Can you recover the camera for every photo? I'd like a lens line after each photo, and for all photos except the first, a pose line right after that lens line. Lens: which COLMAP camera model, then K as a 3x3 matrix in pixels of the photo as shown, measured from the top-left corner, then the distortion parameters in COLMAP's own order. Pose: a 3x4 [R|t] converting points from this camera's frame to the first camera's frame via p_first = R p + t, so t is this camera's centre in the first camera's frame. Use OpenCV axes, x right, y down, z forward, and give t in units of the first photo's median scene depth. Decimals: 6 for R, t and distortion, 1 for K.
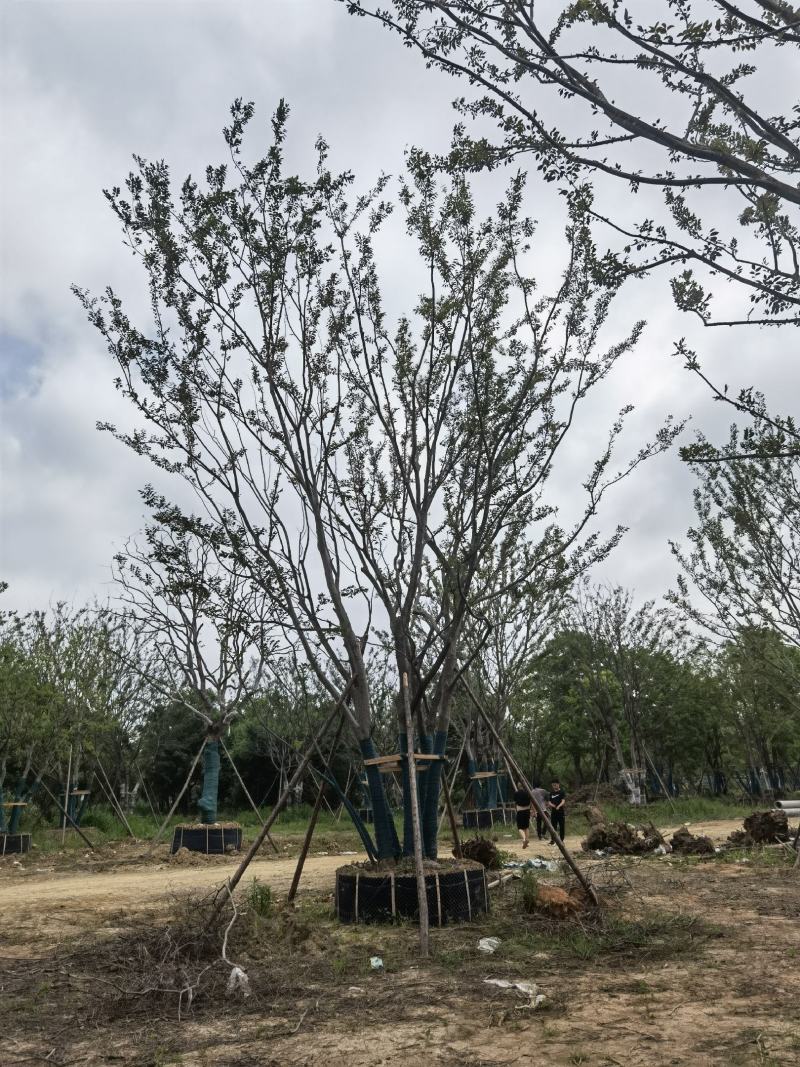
lens RADIAL K [[884.7, 0, 400.0], [0, 884.7, 533.5], [0, 0, 1]] dist [0.043429, -0.007259]
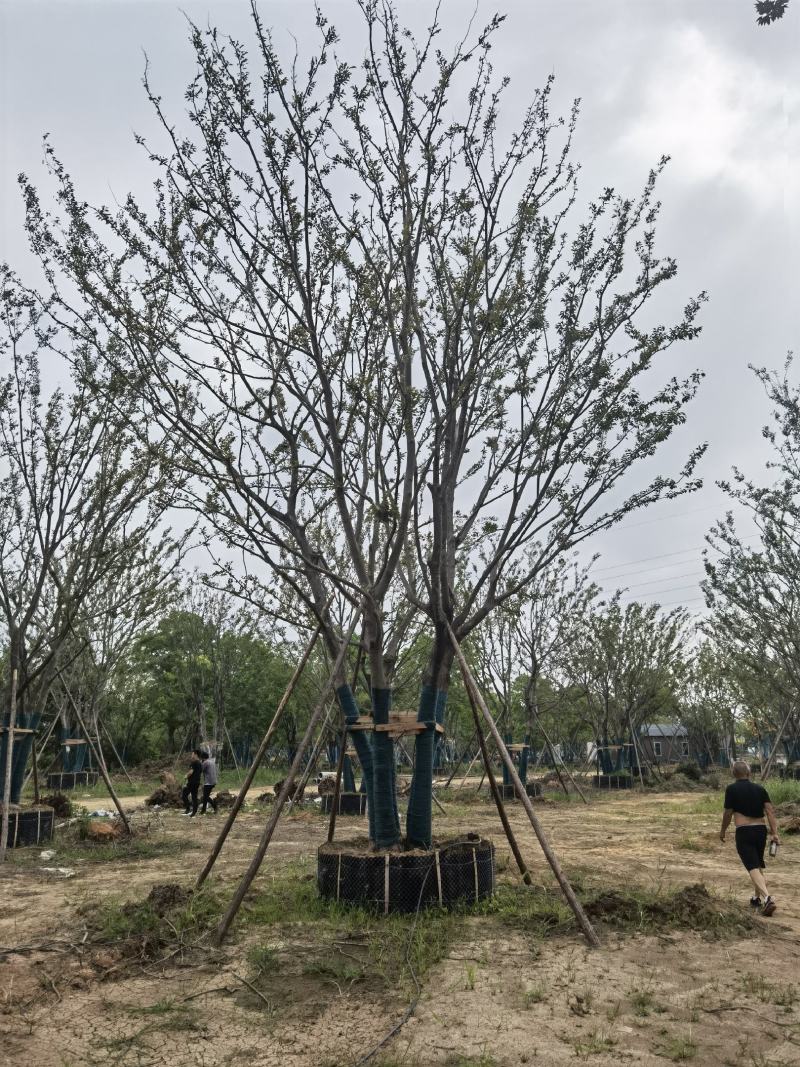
lens RADIAL K [[884.7, 0, 400.0], [0, 884.7, 533.5], [0, 0, 1]] dist [0.043429, -0.007259]
pose [[0.909412, 0.142138, 0.390854, -0.022935], [-0.154760, 0.987952, 0.000806, -0.140150], [-0.386031, -0.061221, 0.920452, -0.475540]]
